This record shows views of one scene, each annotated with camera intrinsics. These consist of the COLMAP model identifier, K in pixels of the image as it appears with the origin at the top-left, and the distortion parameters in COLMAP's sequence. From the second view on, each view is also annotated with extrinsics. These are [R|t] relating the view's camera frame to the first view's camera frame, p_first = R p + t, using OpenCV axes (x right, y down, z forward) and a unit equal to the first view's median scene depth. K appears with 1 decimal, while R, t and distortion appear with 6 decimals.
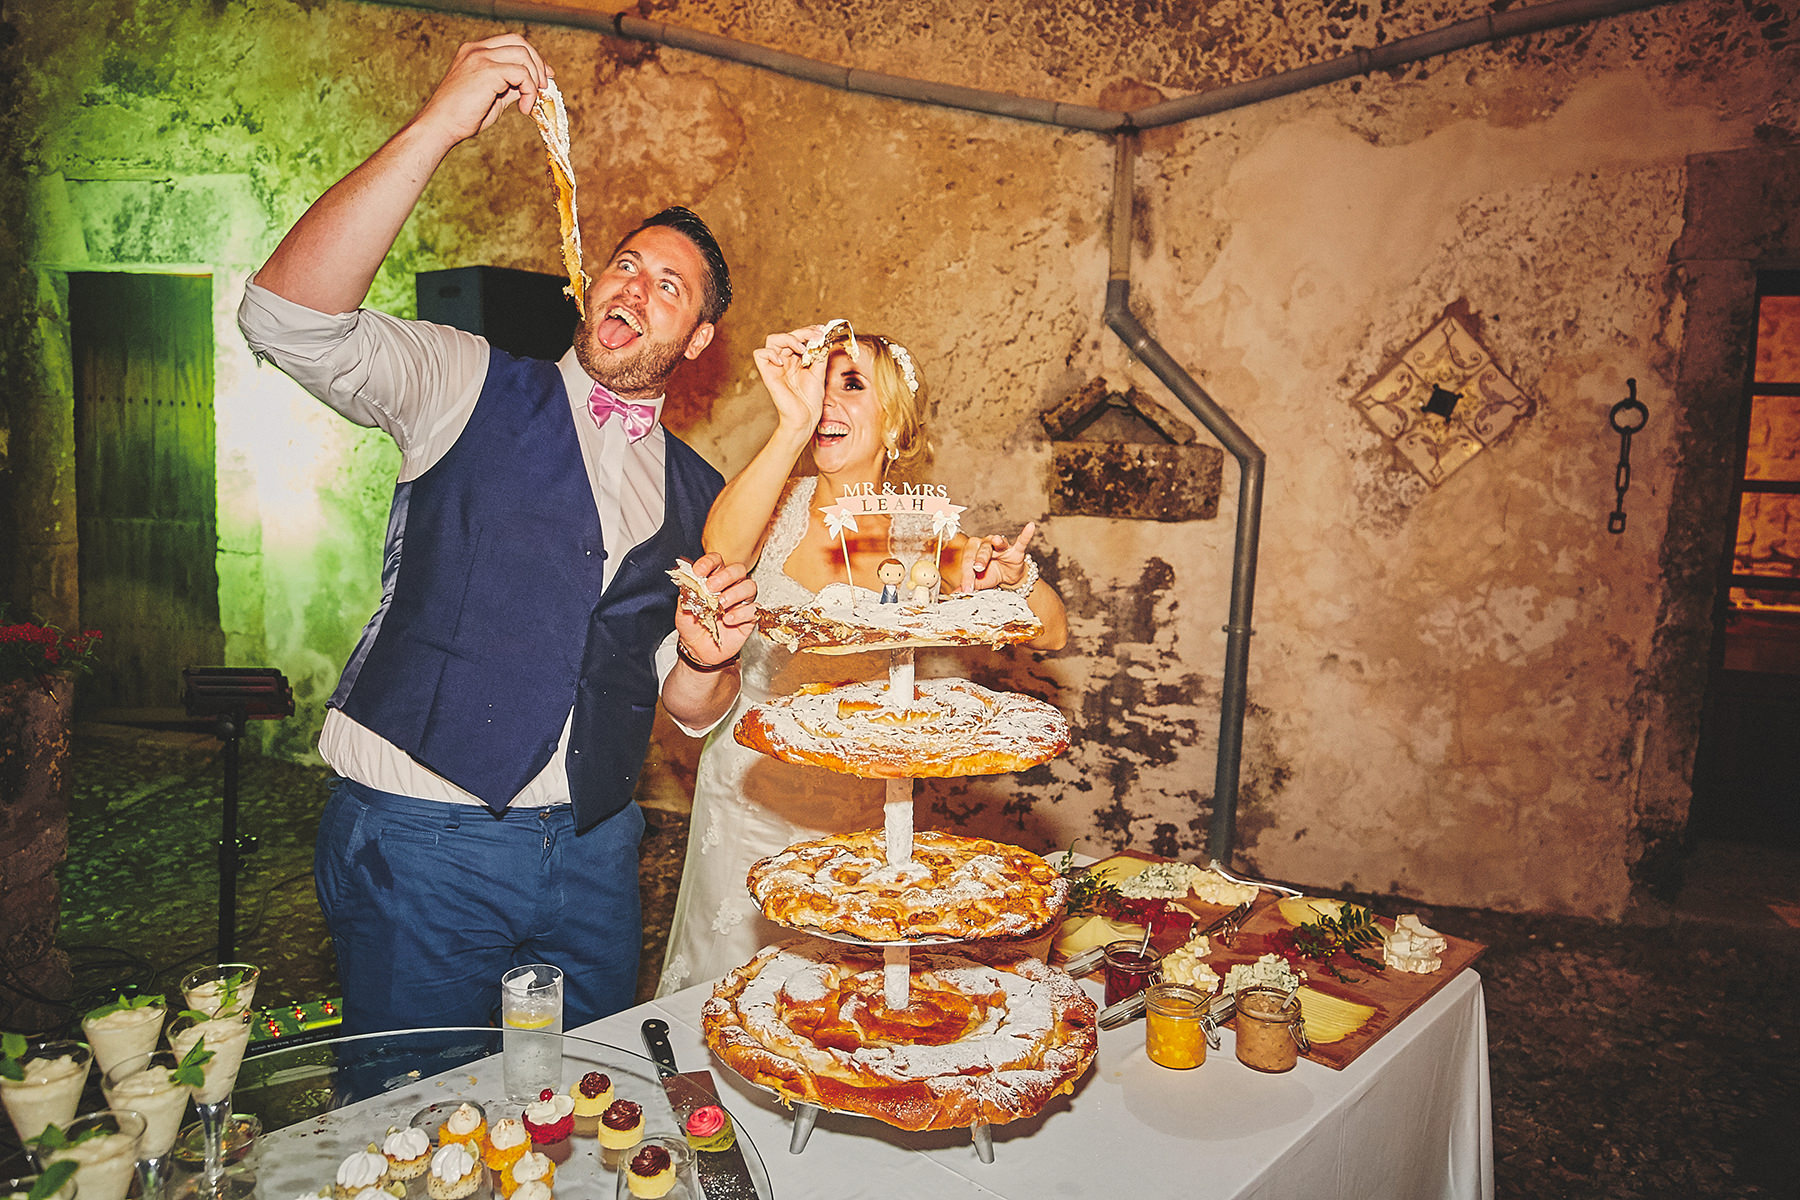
lens RADIAL K [[1142.5, 0, 893.3], [0, 1142.5, 602.8], [0, 0, 1]] dist [-0.000809, 0.004085]
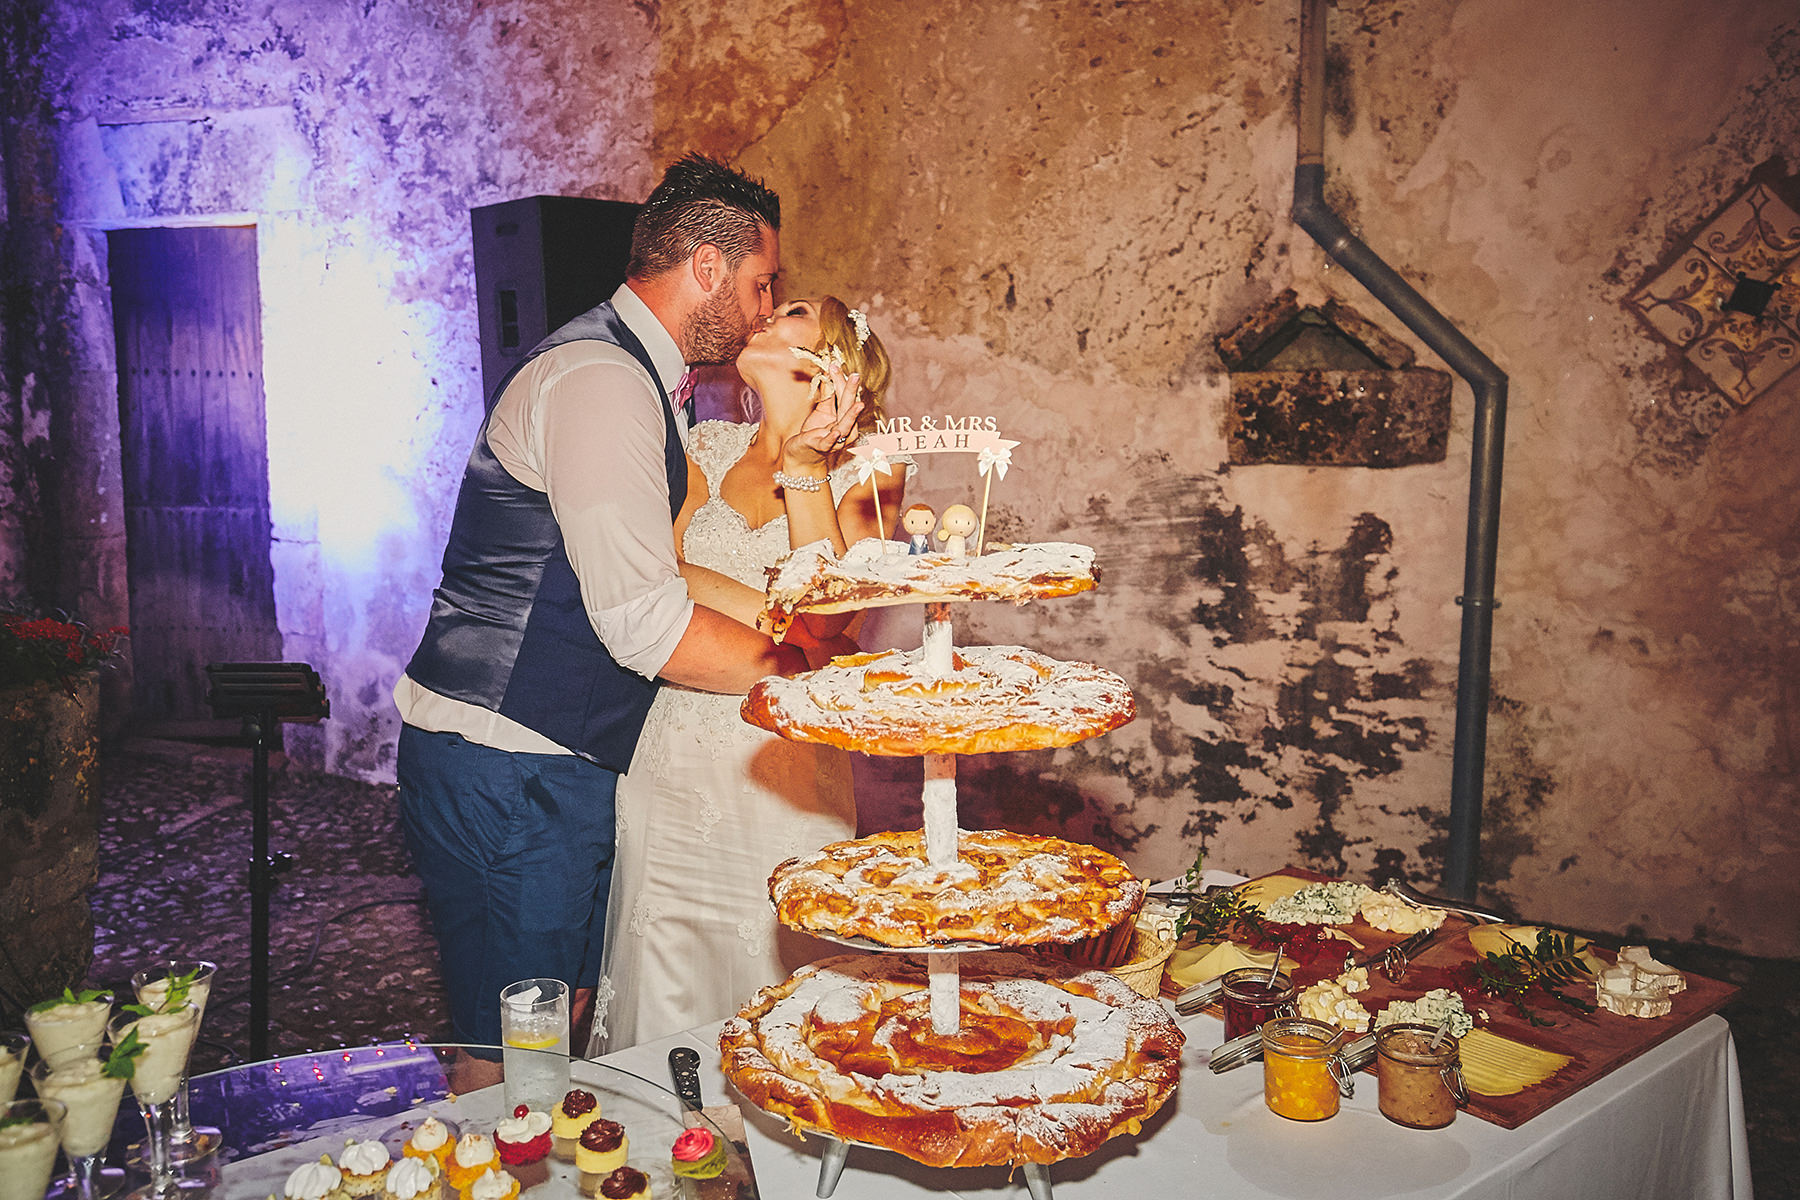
lens RADIAL K [[1406.1, 0, 900.0], [0, 1406.1, 600.0], [0, 0, 1]] dist [0.022517, 0.005125]
pose [[0.990784, -0.022322, -0.133598, 0.037606], [0.023113, 0.999723, 0.004371, 0.008643], [0.133464, -0.007419, 0.991026, -0.013017]]
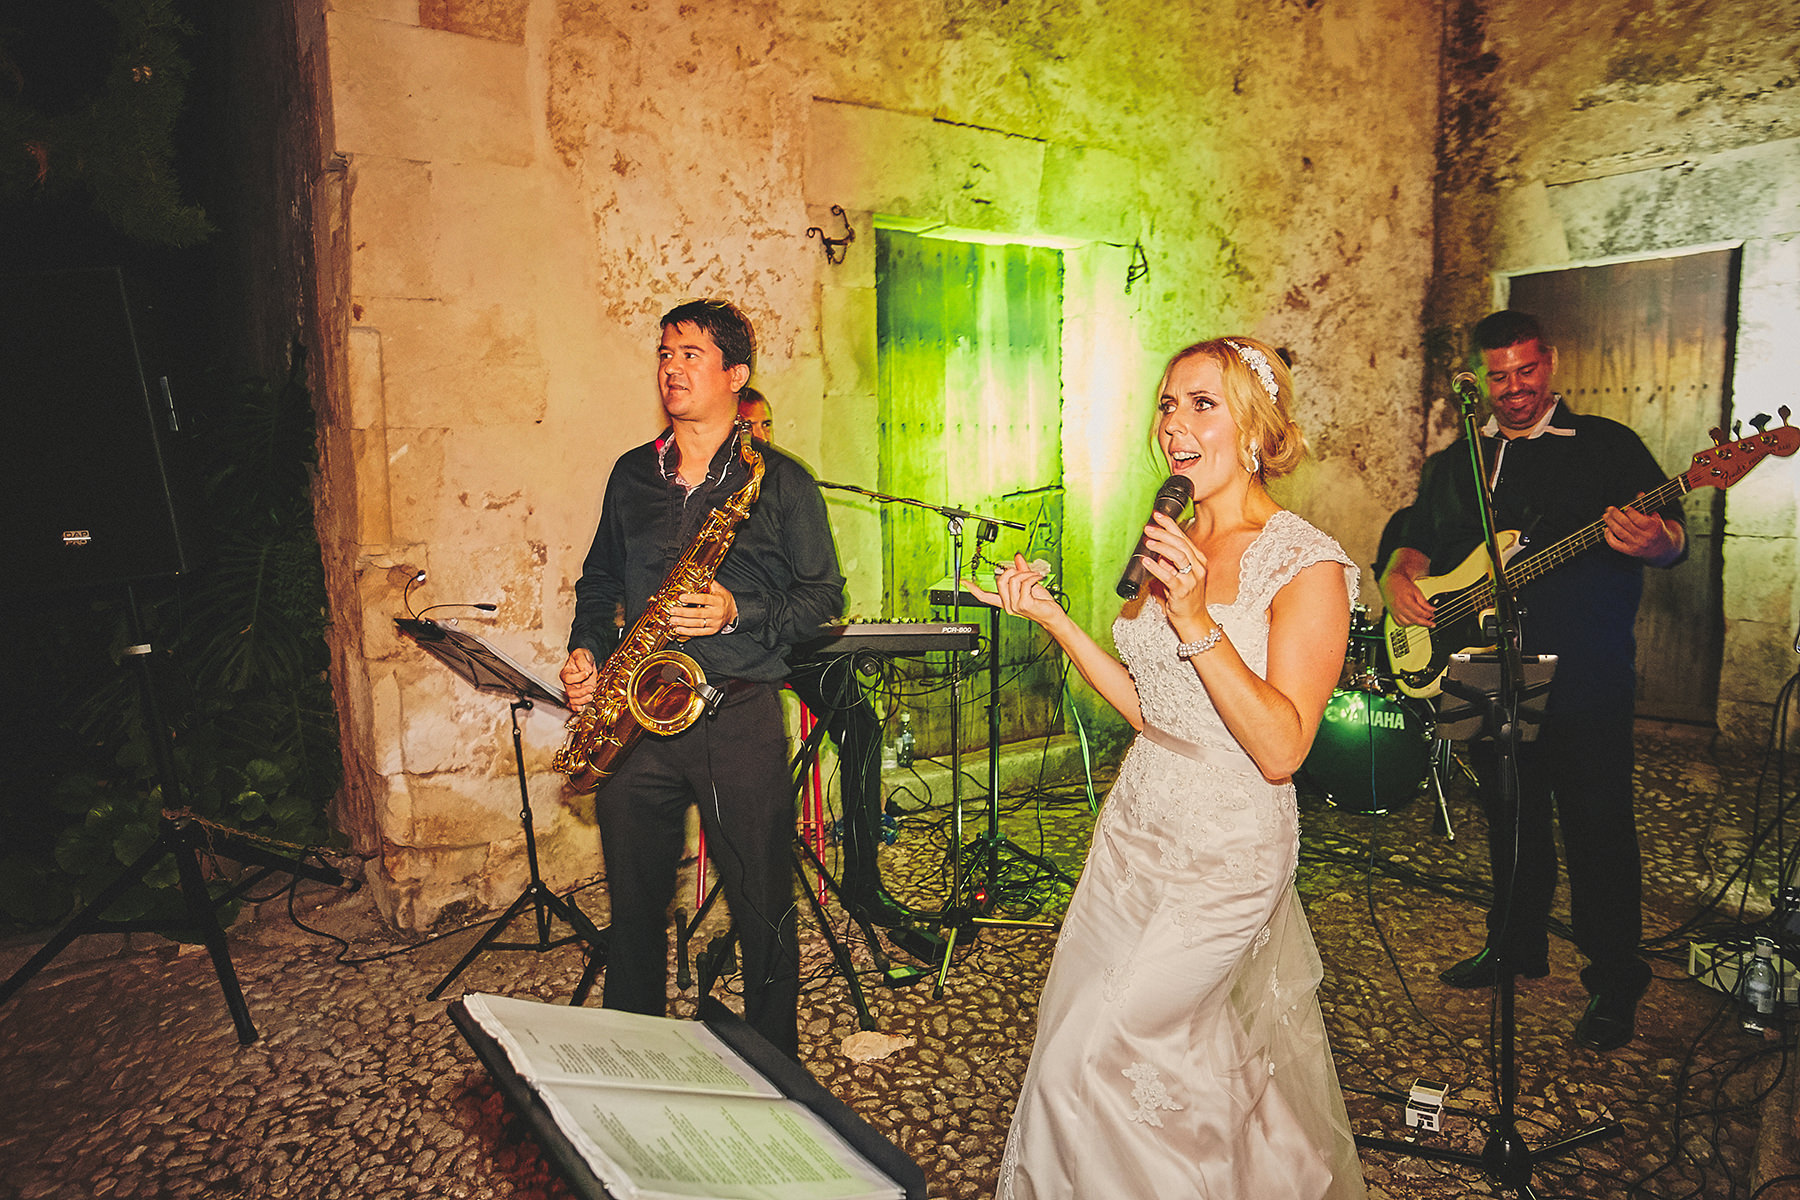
lens RADIAL K [[1142.5, 0, 893.3], [0, 1142.5, 602.8], [0, 0, 1]] dist [-0.000809, 0.004085]
pose [[0.787540, 0.013691, -0.616111, -0.684142], [-0.005440, 0.999869, 0.015265, 0.001937], [0.616239, -0.008670, 0.787511, -0.258892]]
